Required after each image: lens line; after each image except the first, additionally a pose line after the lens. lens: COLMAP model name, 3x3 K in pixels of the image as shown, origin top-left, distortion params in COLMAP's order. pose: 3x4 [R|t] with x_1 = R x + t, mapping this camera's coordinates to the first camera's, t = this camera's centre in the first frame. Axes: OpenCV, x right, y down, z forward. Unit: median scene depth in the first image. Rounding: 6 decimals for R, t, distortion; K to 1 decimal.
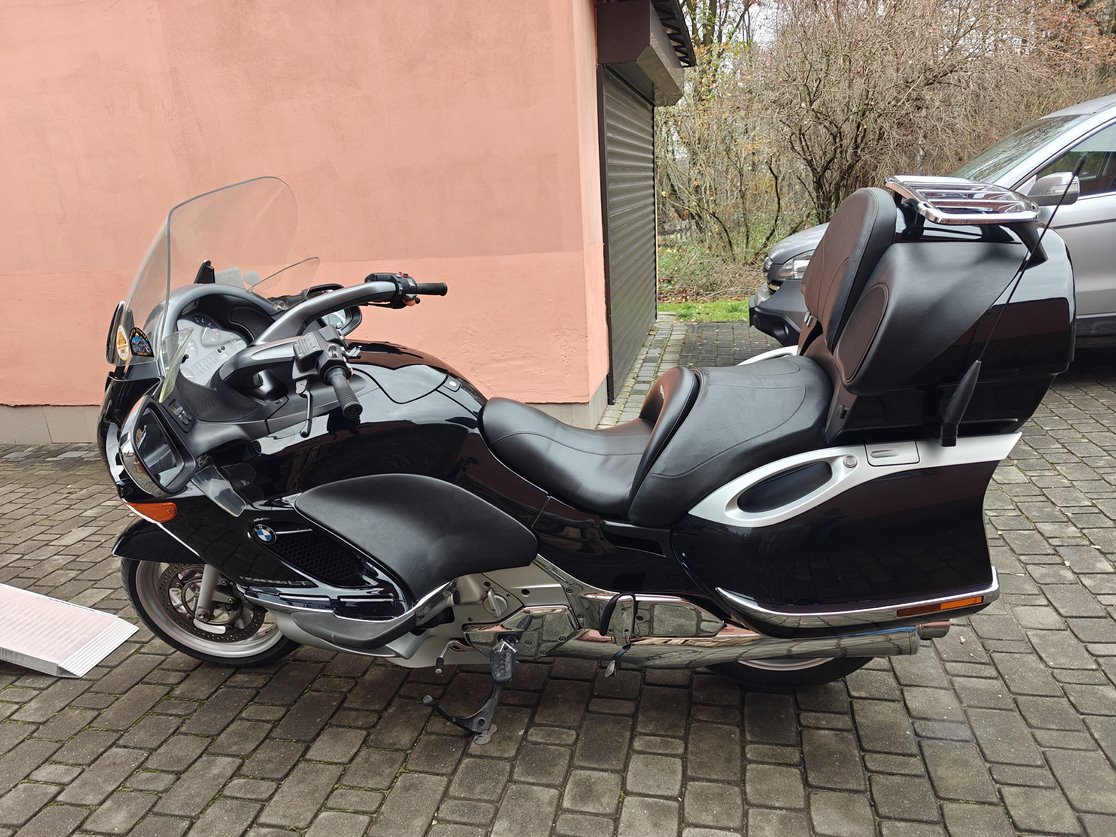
lens RADIAL K [[744.6, 0, 568.1], [0, 744.6, 415.9], [0, 0, 1]] dist [0.035840, -0.036995]
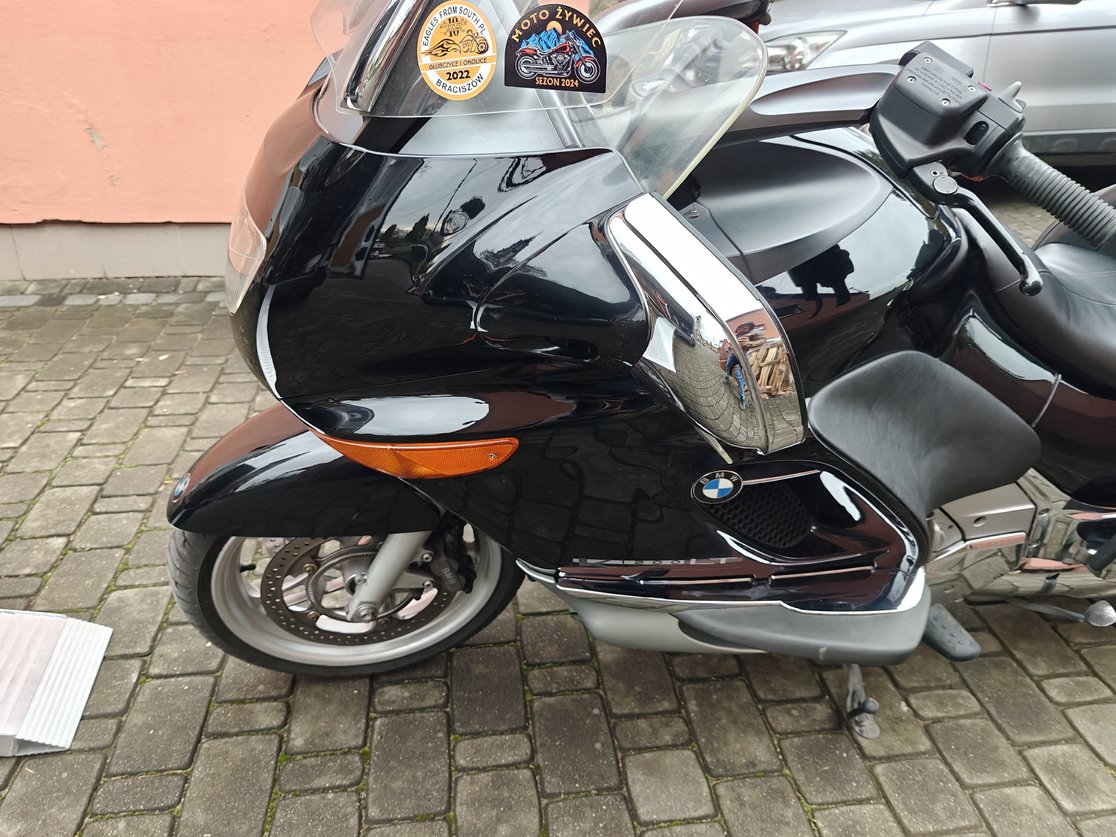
lens RADIAL K [[787.7, 0, 589.4], [0, 787.7, 419.5], [0, 0, 1]] dist [0.043082, -0.046991]
pose [[0.935216, -0.078793, 0.345199, -0.603573], [0.000567, 0.975258, 0.221070, -0.000938], [-0.354077, -0.206552, 0.912121, 0.513097]]
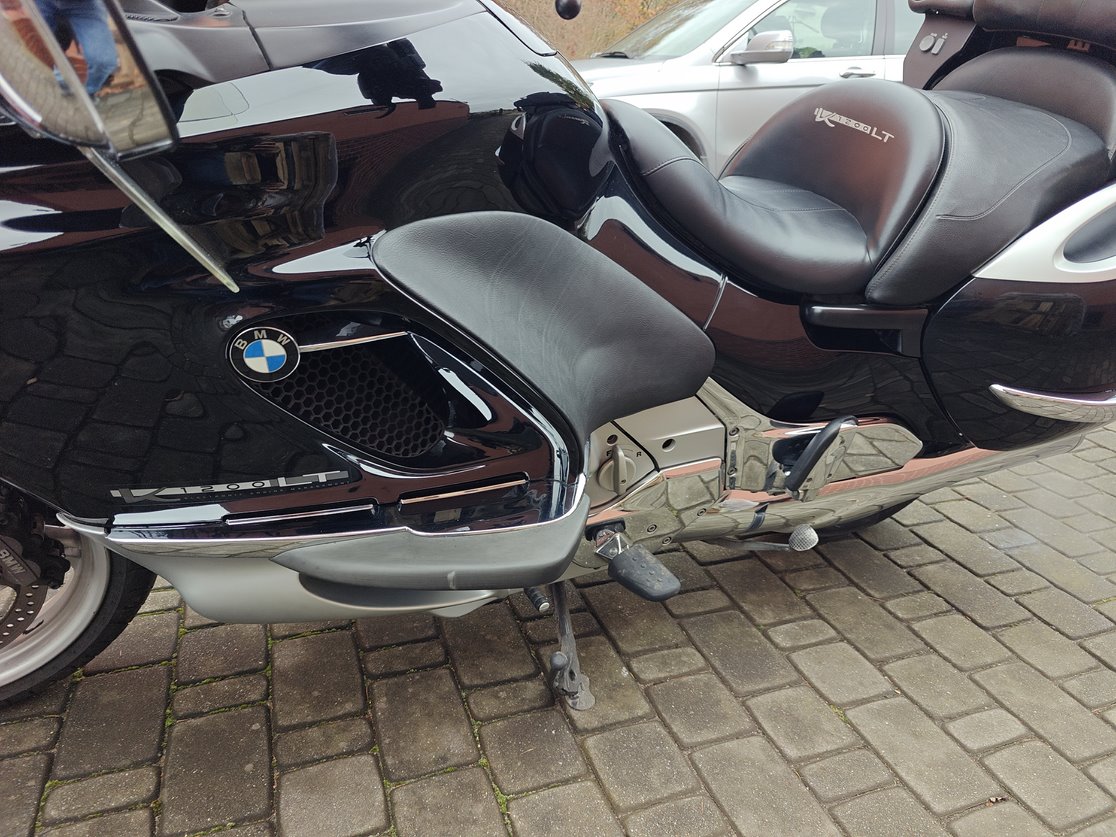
lens RADIAL K [[744.6, 0, 568.1], [0, 744.6, 415.9], [0, 0, 1]] dist [0.035840, -0.036995]
pose [[0.844071, -0.102346, 0.526374, -0.435678], [0.036946, 0.990384, 0.133321, 0.131446], [-0.534957, -0.093085, 0.839736, 0.547978]]
